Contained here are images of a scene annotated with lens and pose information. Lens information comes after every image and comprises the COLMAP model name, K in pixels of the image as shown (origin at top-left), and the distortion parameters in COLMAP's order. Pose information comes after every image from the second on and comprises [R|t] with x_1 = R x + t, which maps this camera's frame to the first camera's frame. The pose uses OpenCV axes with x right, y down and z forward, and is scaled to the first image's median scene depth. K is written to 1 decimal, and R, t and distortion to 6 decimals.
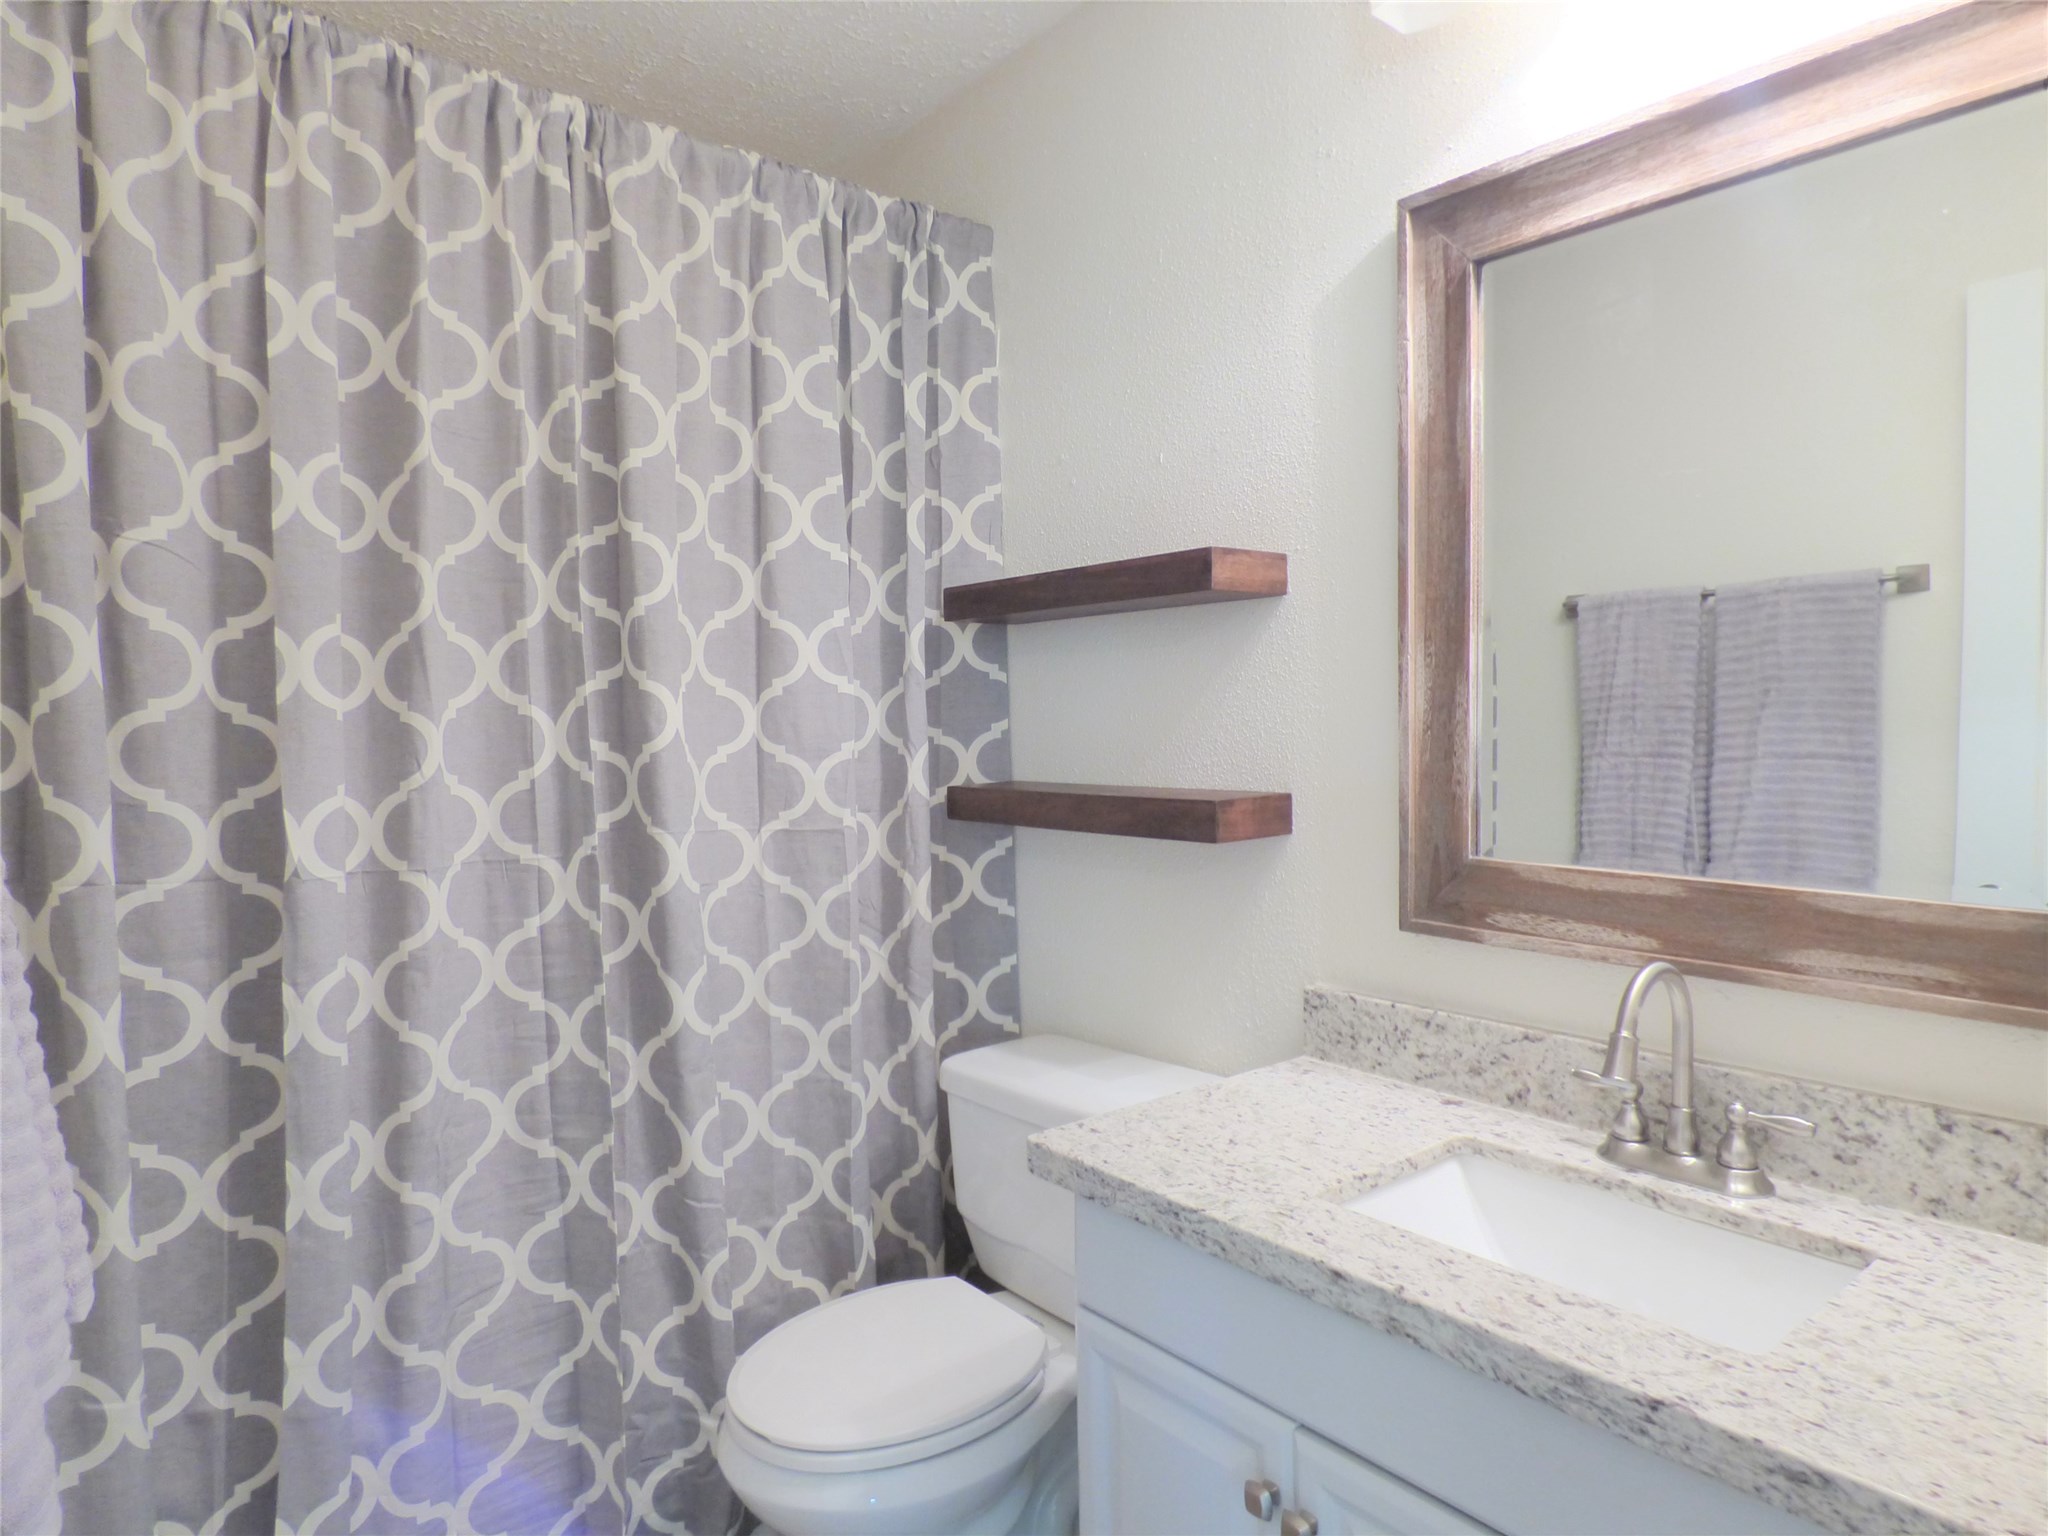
lens RADIAL K [[1210.6, 0, 1027.9], [0, 1210.6, 762.7], [0, 0, 1]] dist [-0.006328, -0.000099]
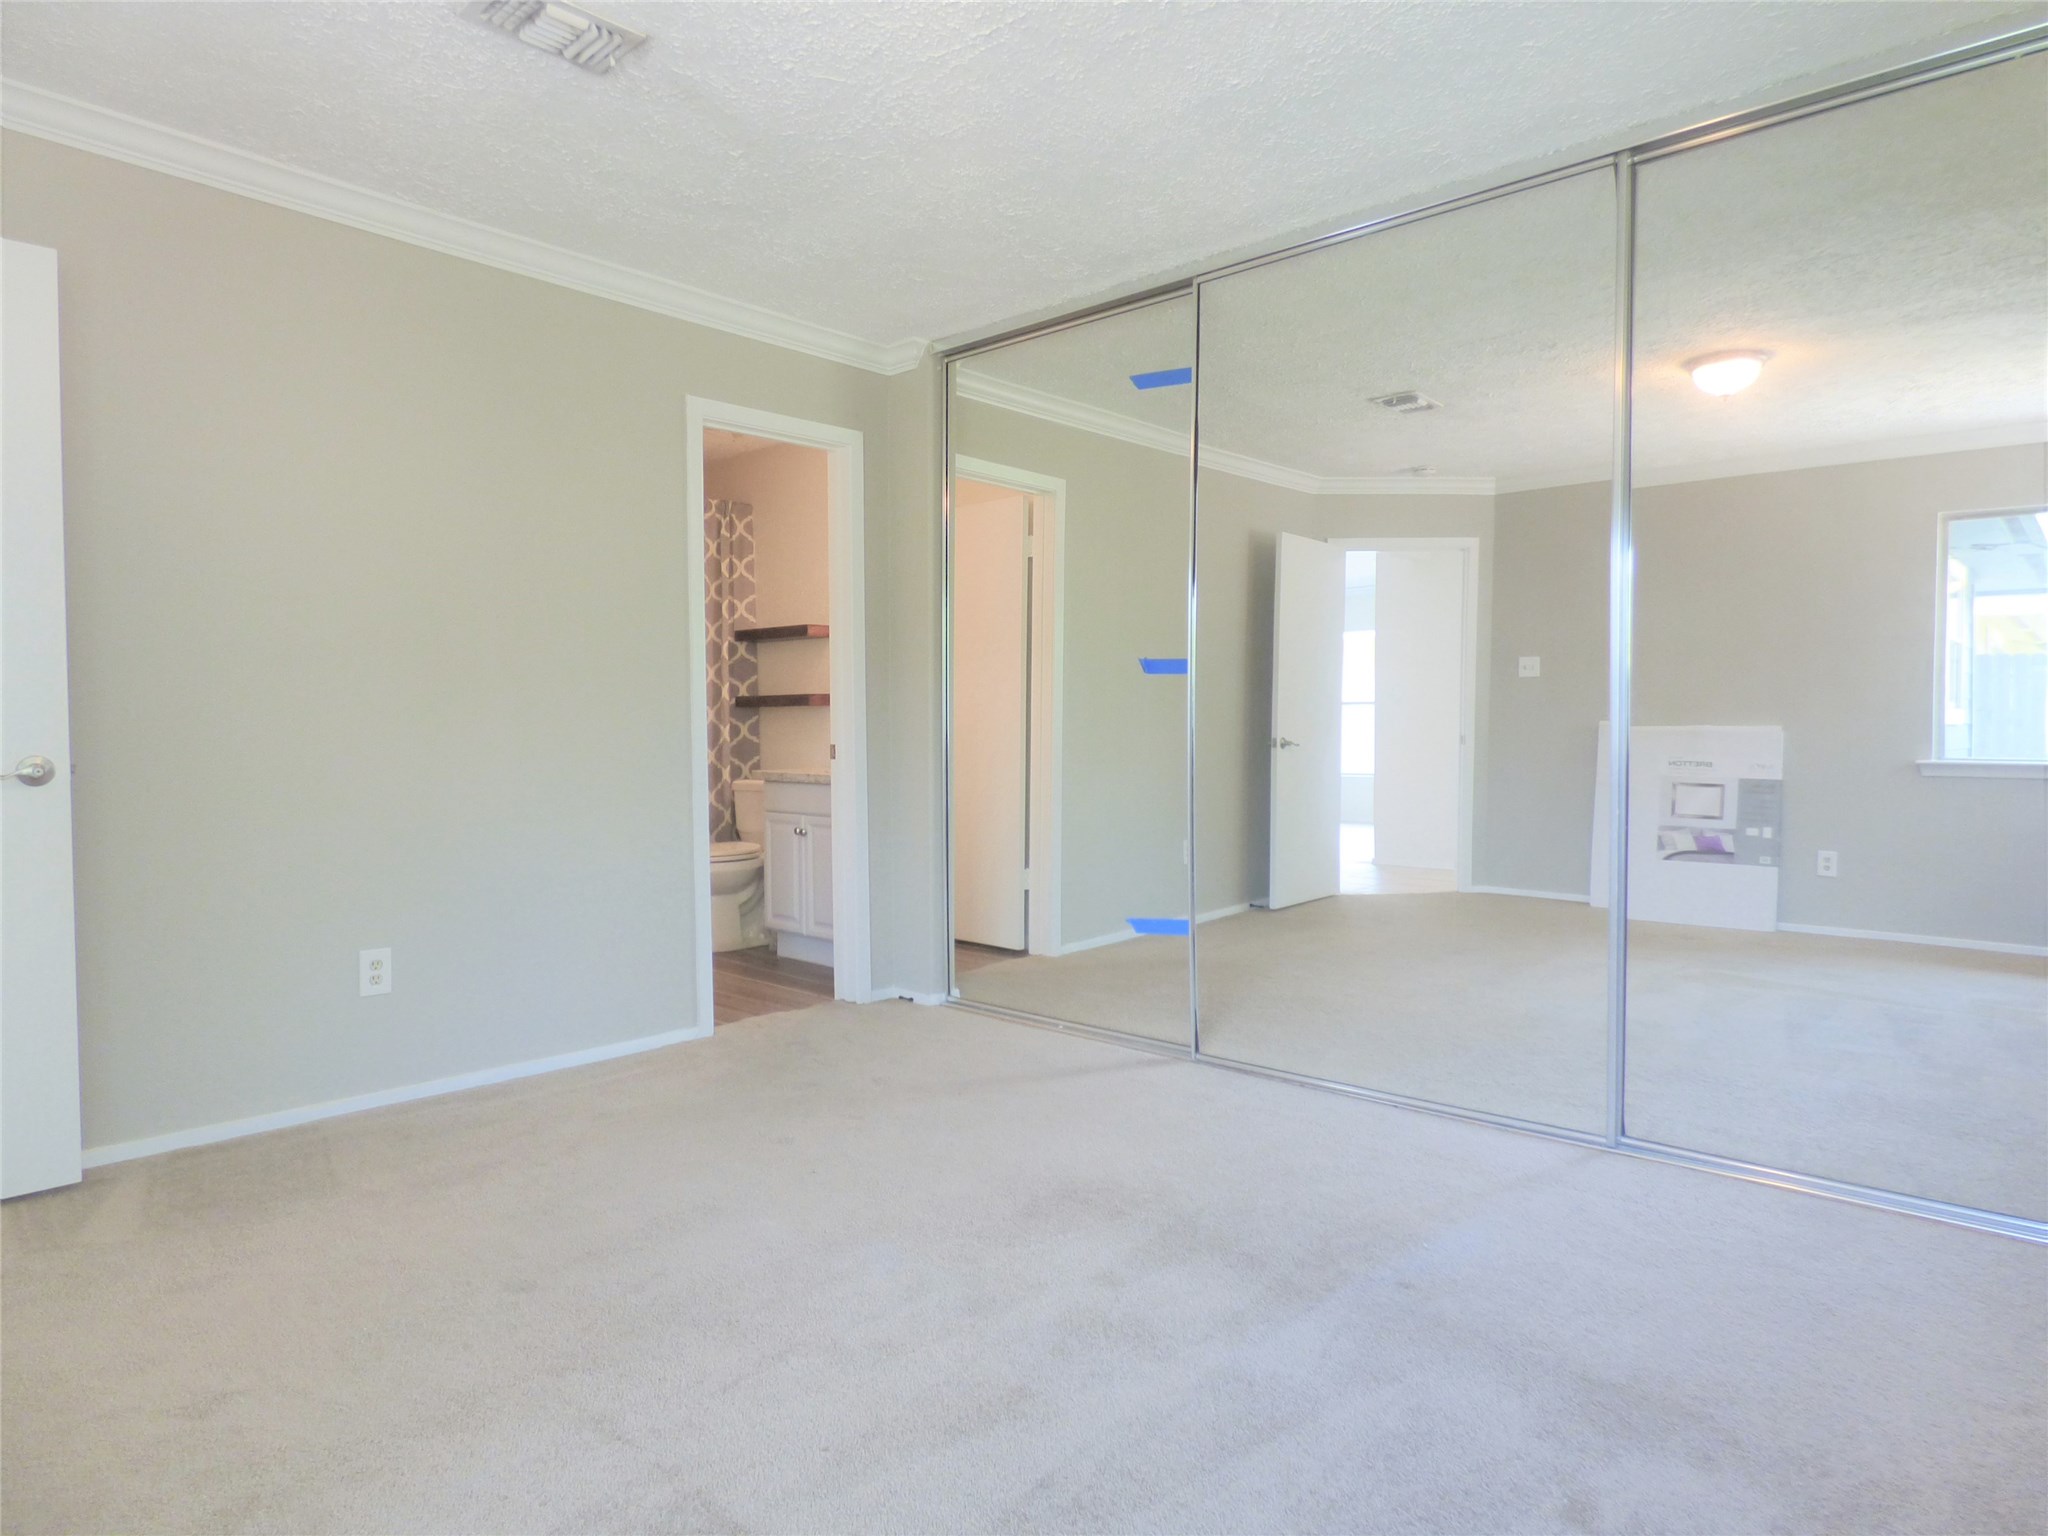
lens RADIAL K [[1210.6, 0, 1027.9], [0, 1210.6, 762.7], [0, 0, 1]] dist [-0.006328, -0.000099]
pose [[0.990539, 0.004296, 0.137164, 0.235295], [-0.004102, 0.999990, -0.001697, 0.181294], [-0.137170, 0.001118, 0.990547, -2.022481]]
